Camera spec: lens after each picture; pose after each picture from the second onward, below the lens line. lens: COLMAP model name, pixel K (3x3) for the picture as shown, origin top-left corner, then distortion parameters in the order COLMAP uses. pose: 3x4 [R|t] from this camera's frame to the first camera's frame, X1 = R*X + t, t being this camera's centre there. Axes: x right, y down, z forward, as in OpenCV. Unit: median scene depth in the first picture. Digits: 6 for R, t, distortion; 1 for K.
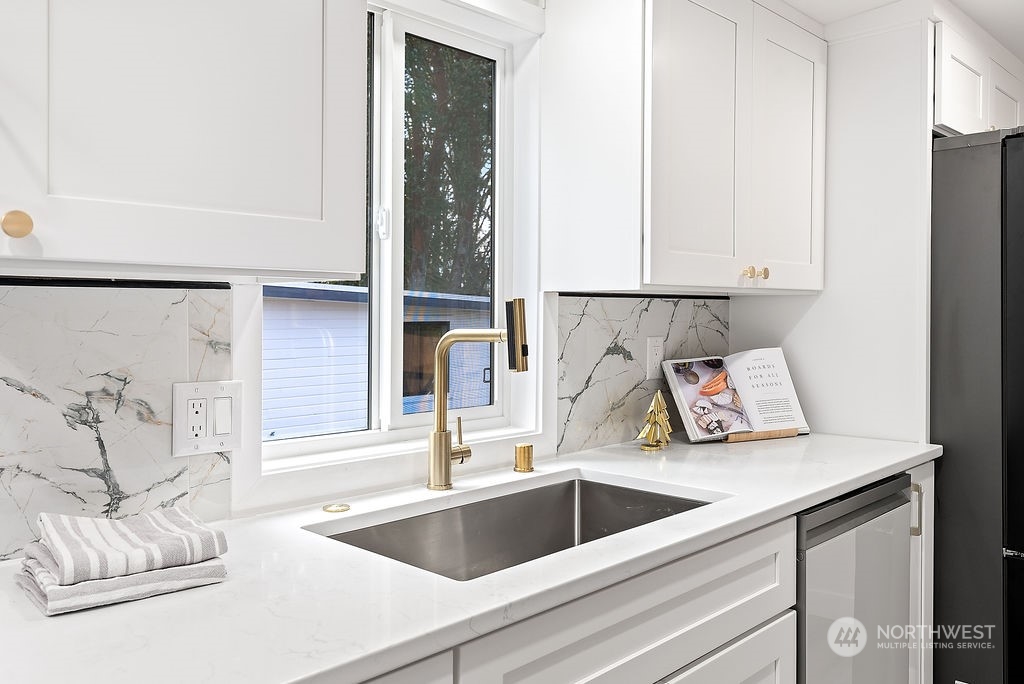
lens RADIAL K [[810.1, 0, 513.5], [0, 810.1, 337.3], [0, 0, 1]] dist [0.009757, -0.000776]
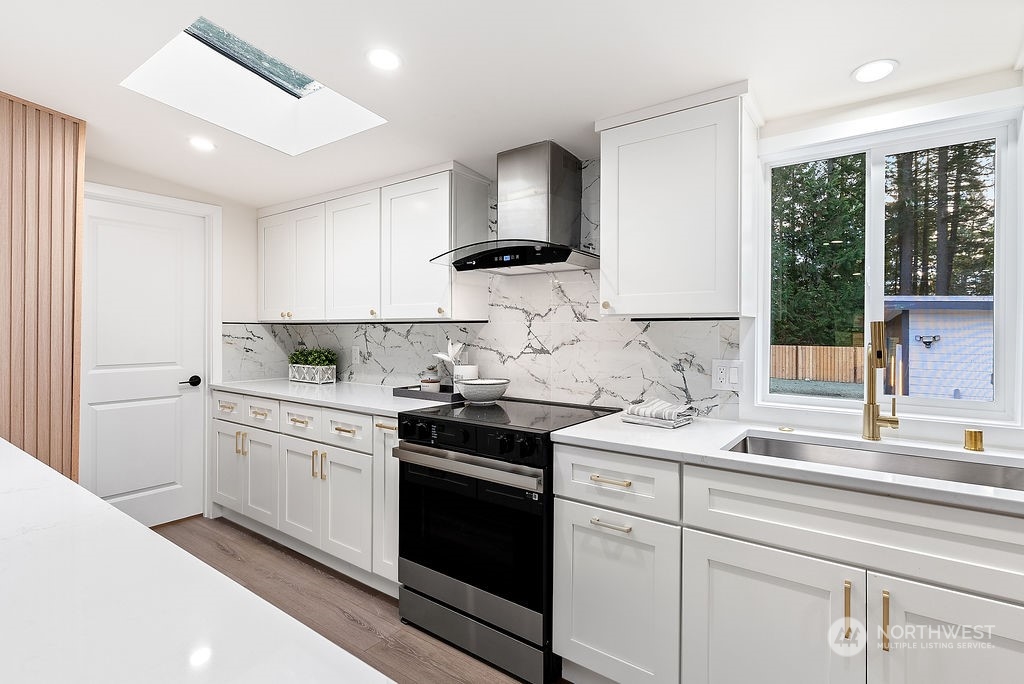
lens RADIAL K [[492.8, 0, 514.9], [0, 492.8, 336.6], [0, 0, 1]] dist [0.003576, 0.000329]
pose [[0.148811, 0.006593, -0.988844, 0.976240], [-0.037538, 0.999295, 0.001014, 0.010417], [0.988153, 0.036968, 0.148954, 0.189283]]
